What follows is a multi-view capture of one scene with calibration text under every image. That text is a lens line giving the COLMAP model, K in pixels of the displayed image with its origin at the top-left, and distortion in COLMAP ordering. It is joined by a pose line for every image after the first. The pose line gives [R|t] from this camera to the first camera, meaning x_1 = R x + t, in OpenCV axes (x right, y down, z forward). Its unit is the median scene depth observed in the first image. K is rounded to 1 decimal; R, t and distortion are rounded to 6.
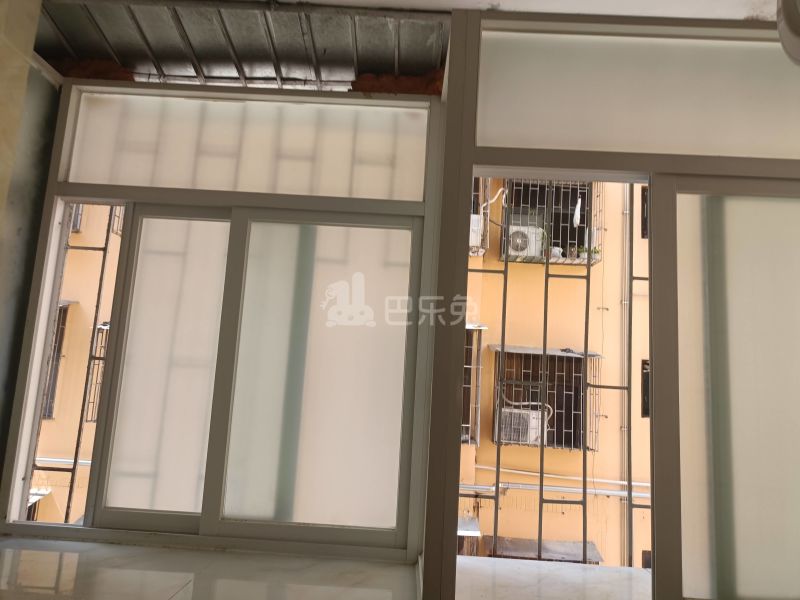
lens RADIAL K [[589.3, 0, 406.9], [0, 589.3, 301.1], [0, 0, 1]] dist [0.031667, -0.027850]
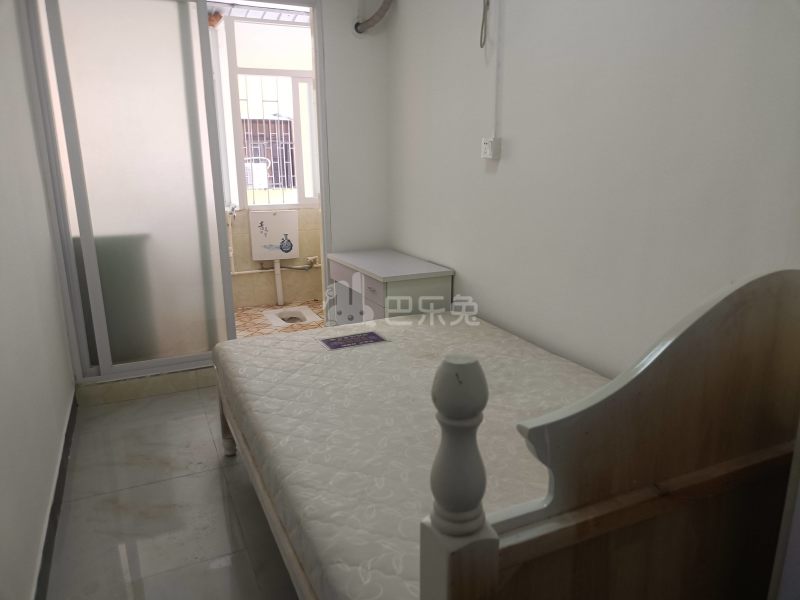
lens RADIAL K [[589.3, 0, 406.5], [0, 589.3, 320.5], [0, 0, 1]] dist [0.031667, -0.027850]
pose [[0.893617, -0.175287, 0.413187, -0.895715], [-0.014543, 0.908794, 0.416992, -0.498380], [-0.448596, -0.378639, 0.809564, -3.407135]]
